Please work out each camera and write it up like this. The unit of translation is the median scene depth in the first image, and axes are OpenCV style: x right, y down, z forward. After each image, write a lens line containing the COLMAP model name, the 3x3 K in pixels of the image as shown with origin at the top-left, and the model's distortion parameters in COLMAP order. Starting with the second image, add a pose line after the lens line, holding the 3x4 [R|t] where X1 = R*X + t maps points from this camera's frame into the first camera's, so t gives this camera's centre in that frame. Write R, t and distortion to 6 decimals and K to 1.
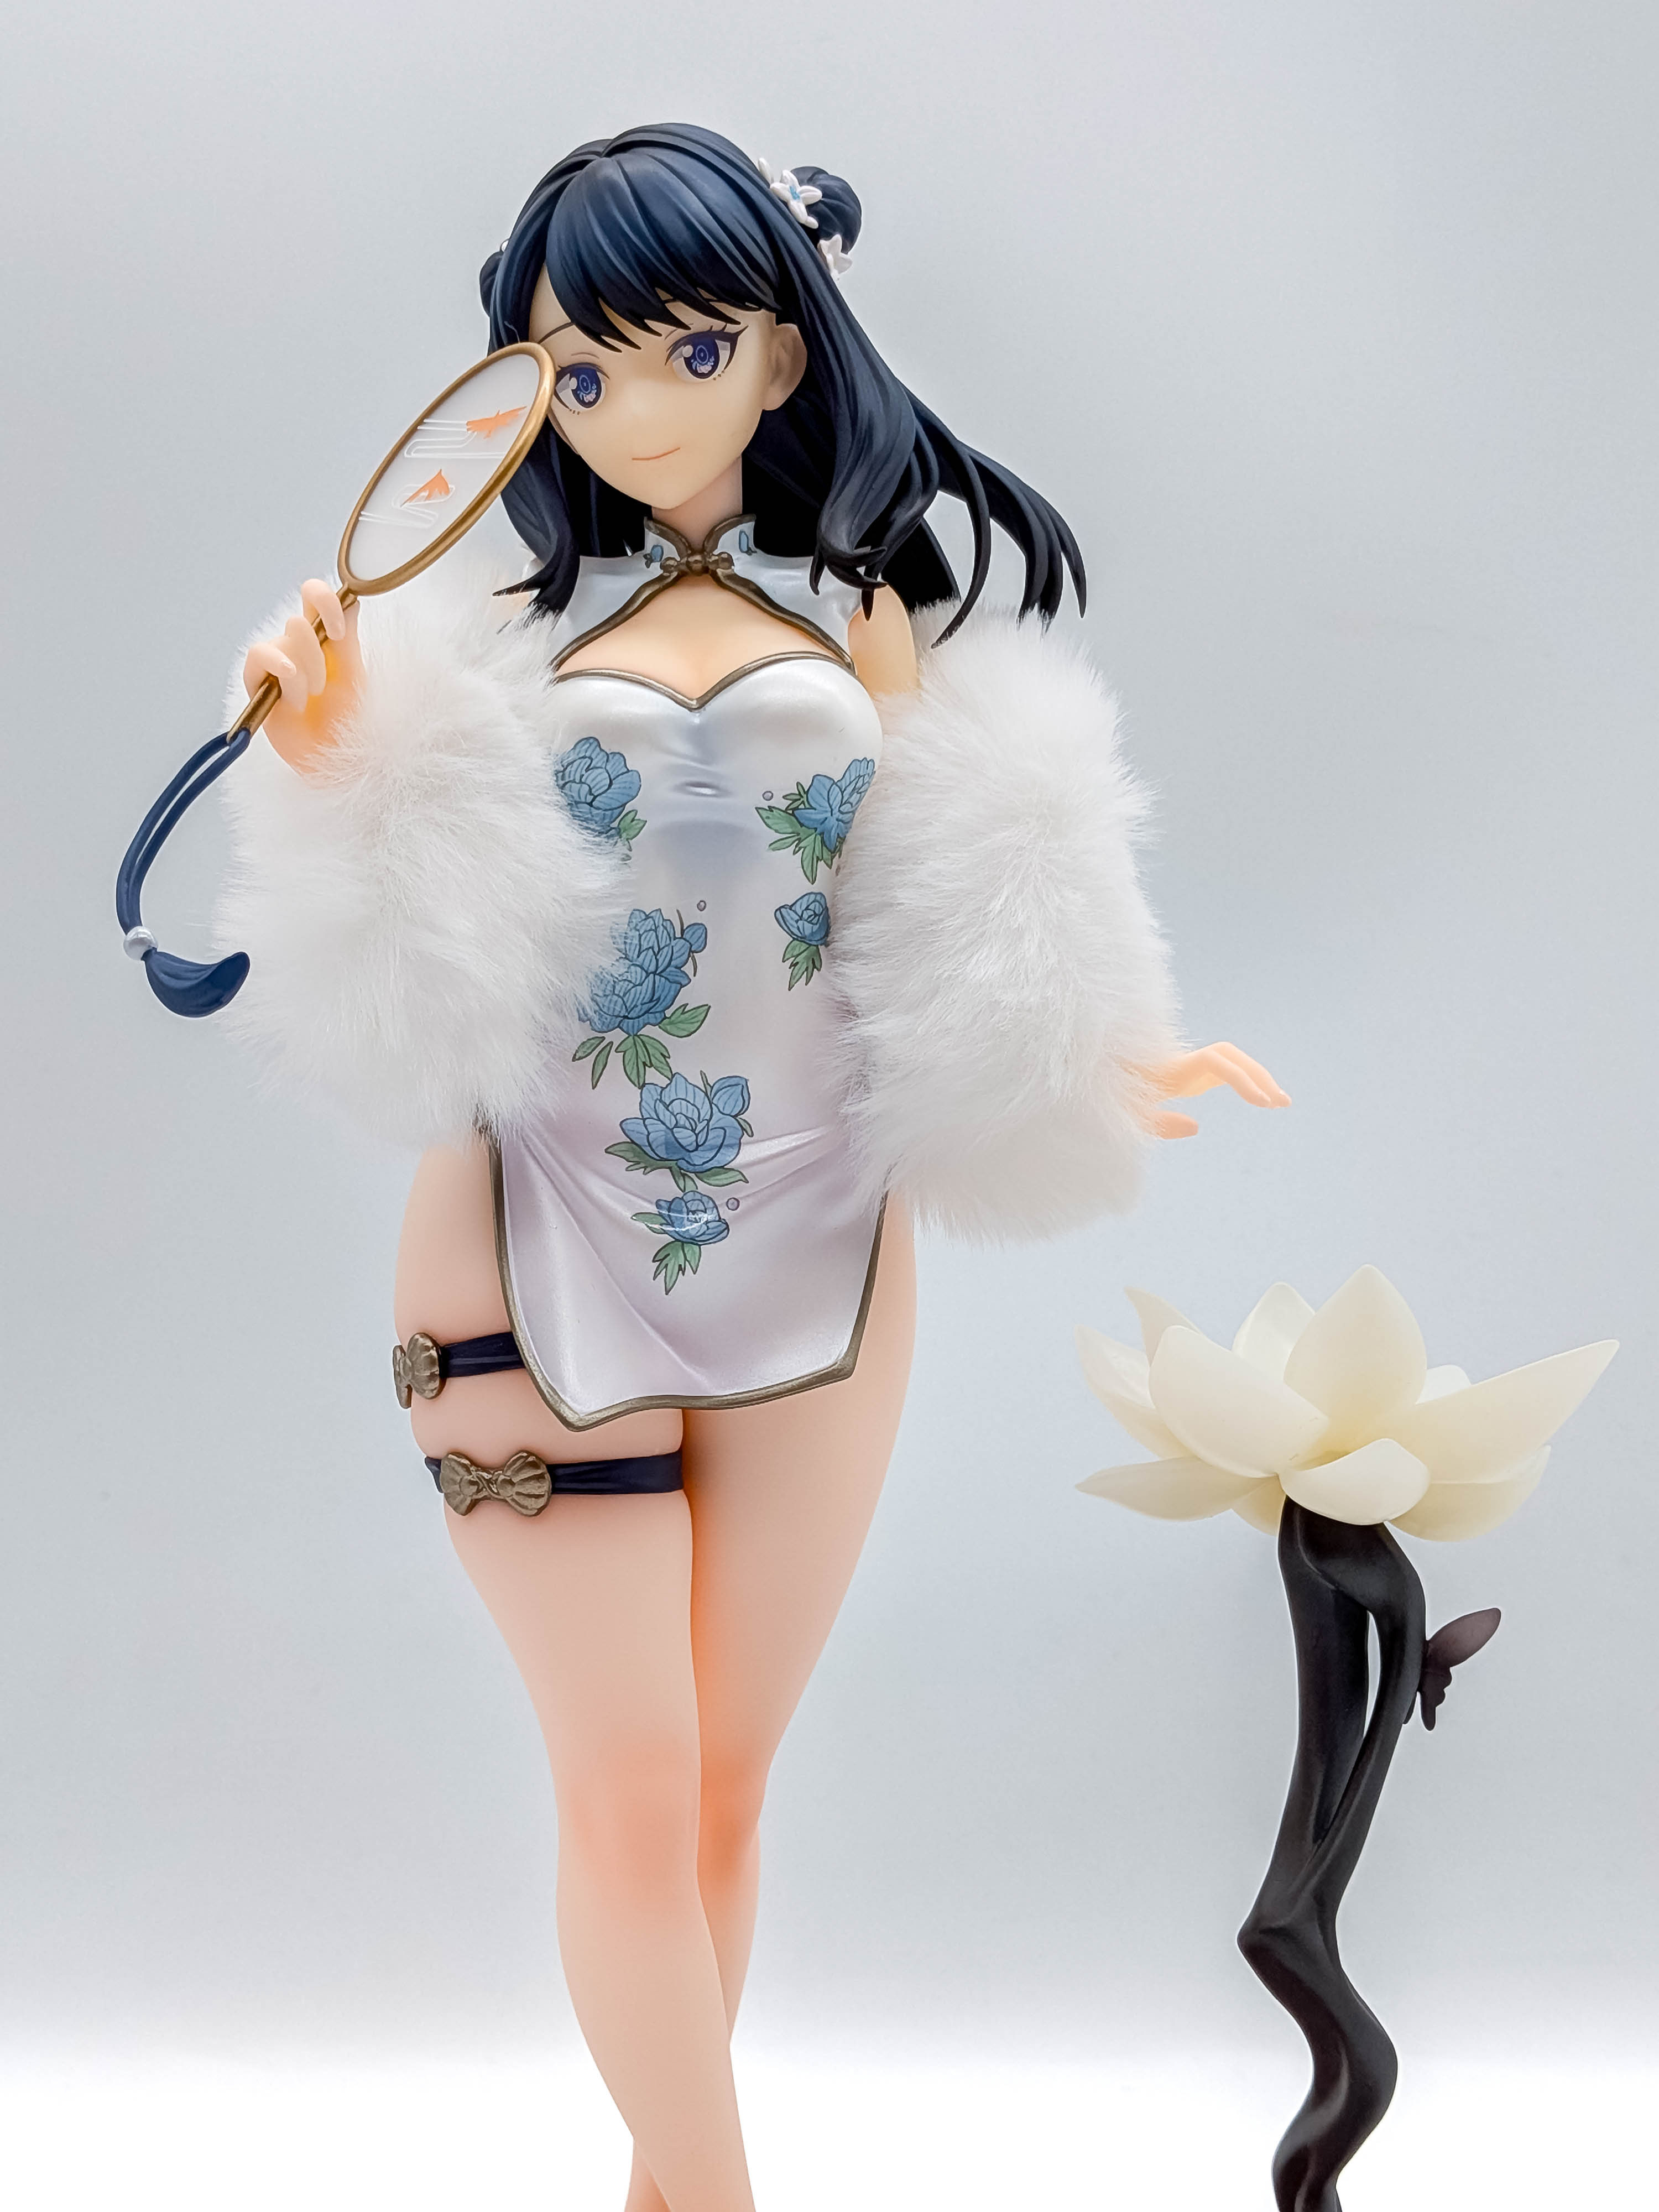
lens RADIAL K [[3341.0, 0, 761.3], [0, 3341.0, 1101.6], [0, 0, 1]] dist [0.079453, 0.000000]
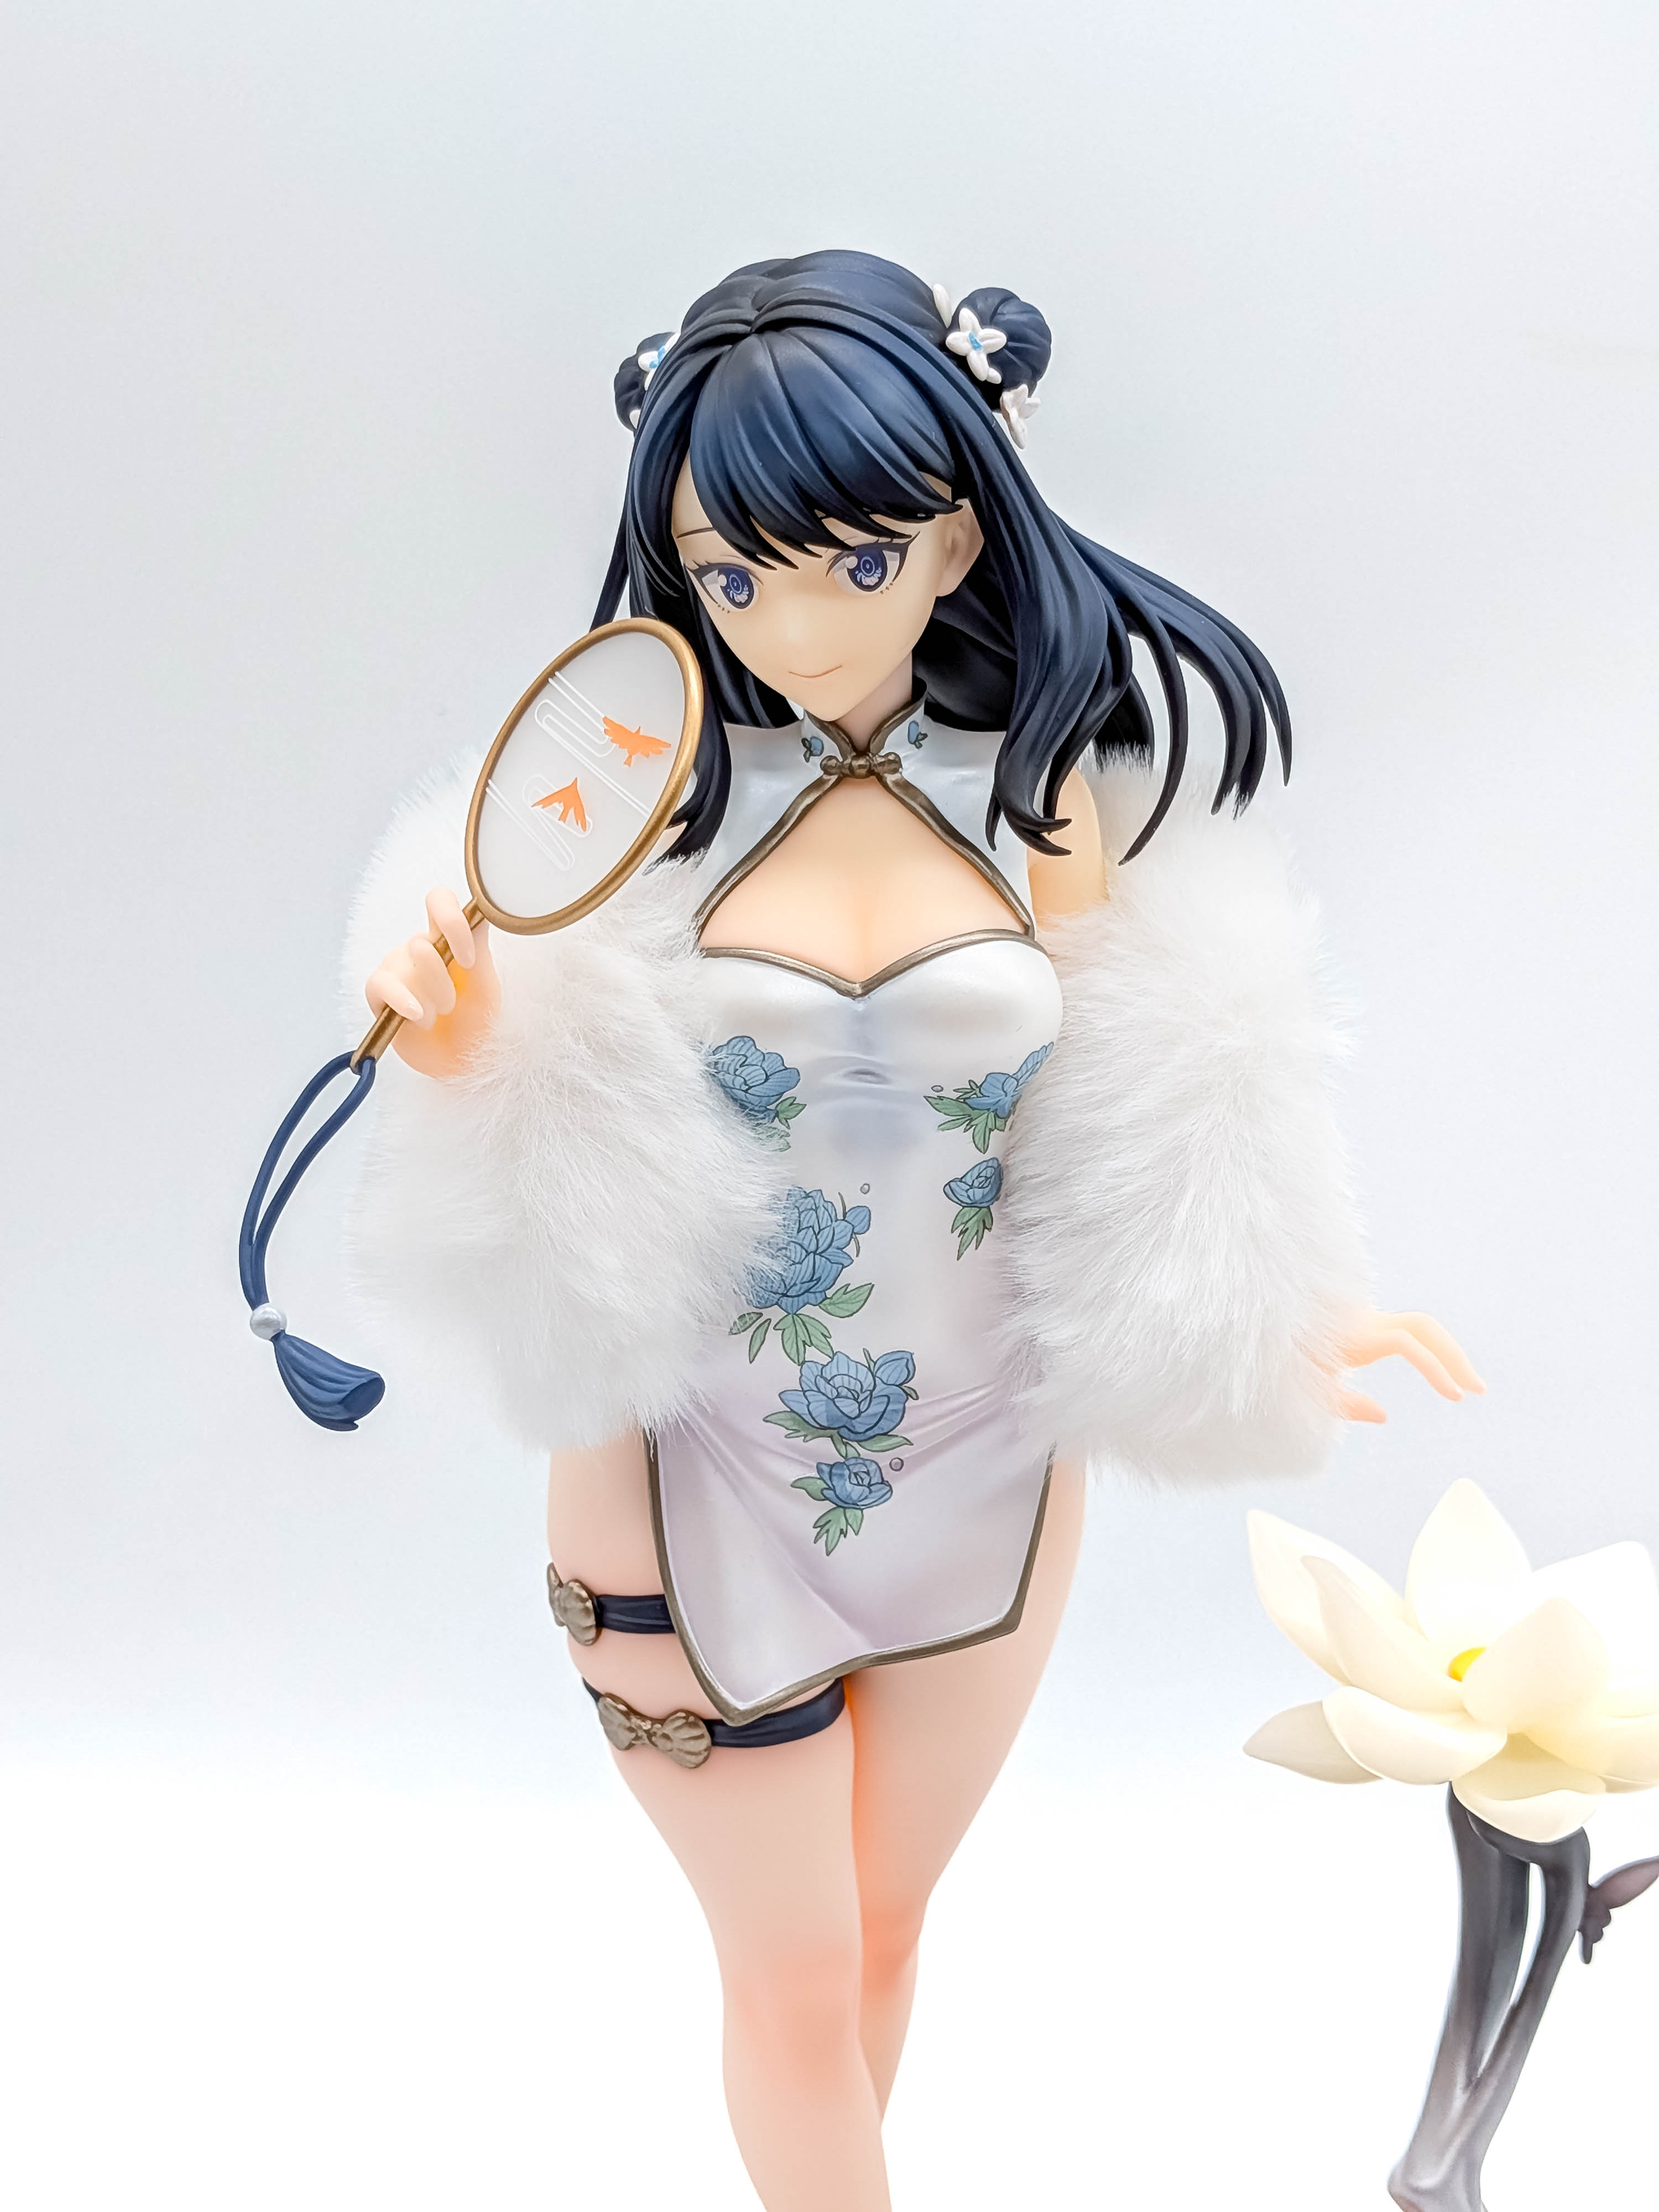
lens RADIAL K [[3341.0, 0, 889.9], [0, 3341.0, 1112.4], [0, 0, 1]] dist [0.079453, 0.000000]
pose [[0.999938, 0.008249, -0.007544, -0.004051], [-0.005524, 0.951349, 0.308066, -0.364055], [0.009718, -0.308005, 0.951335, 0.116591]]
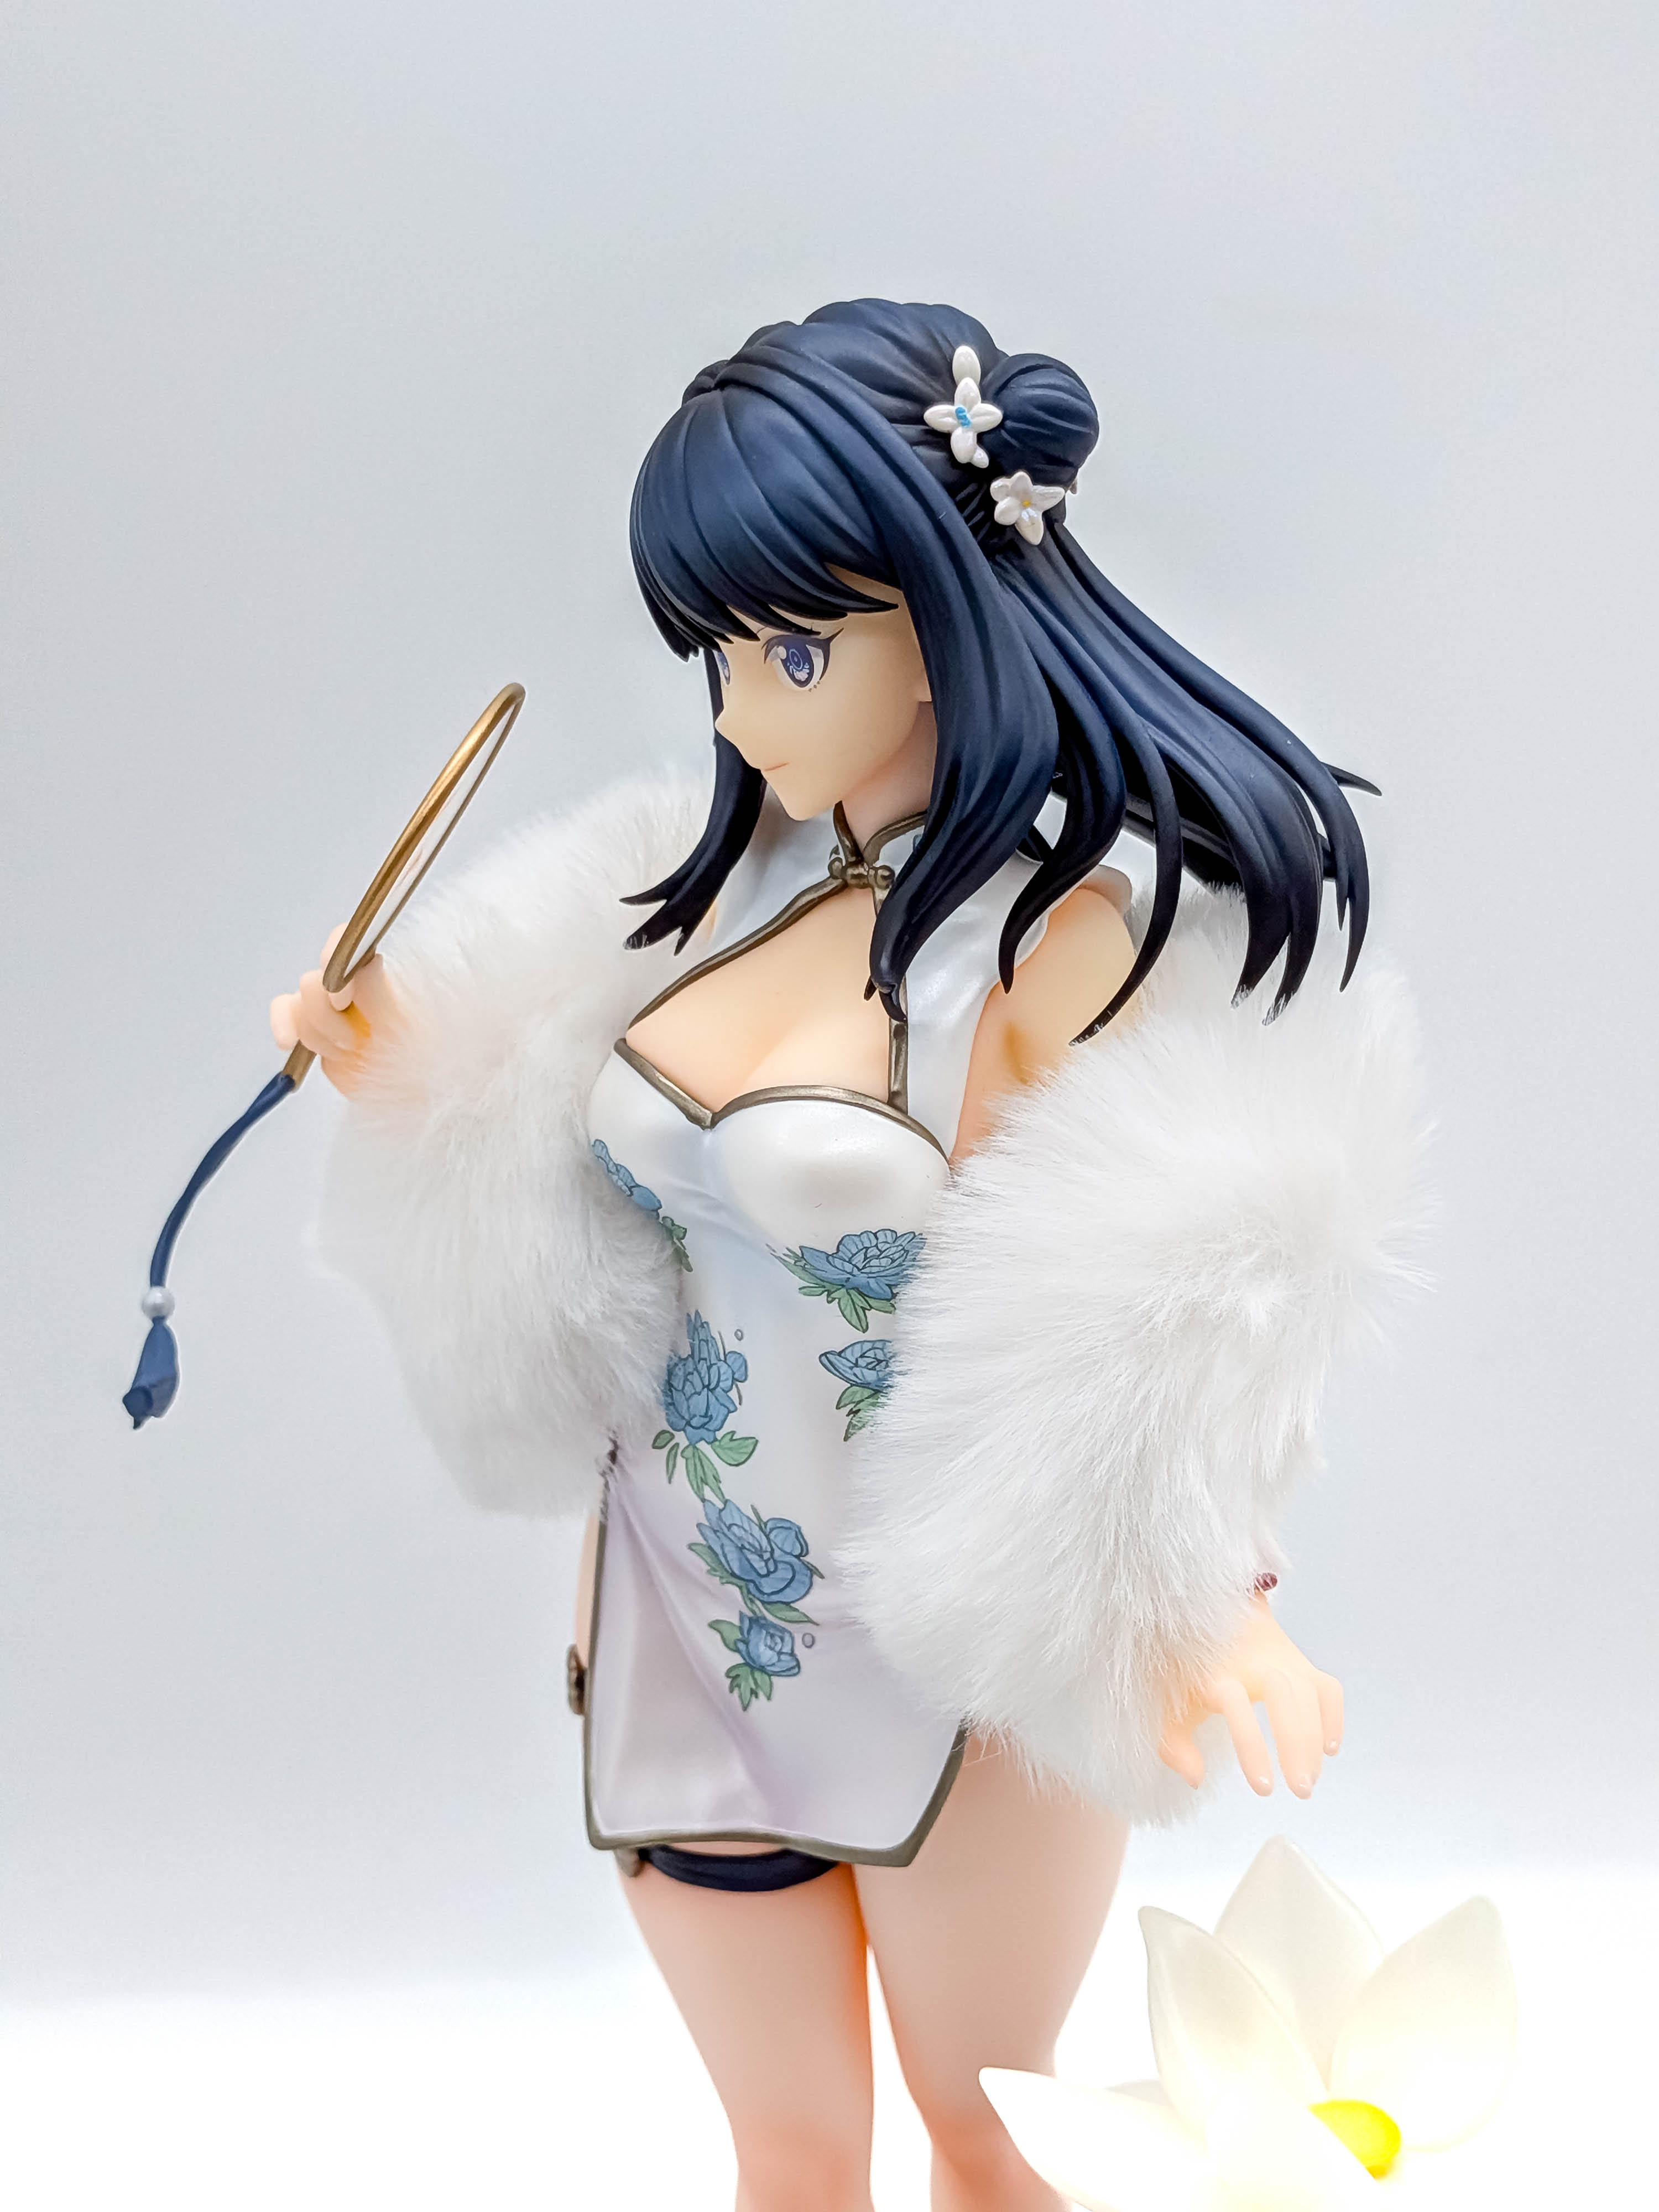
lens RADIAL K [[3341.0, 0, 828.4], [0, 3341.0, 1074.9], [0, 0, 1]] dist [0.079453, 0.000000]
pose [[0.730752, 0.225533, -0.644310, 0.524789], [0.014100, 0.938659, 0.344558, -0.408465], [0.682497, -0.260872, 0.682747, 0.451392]]
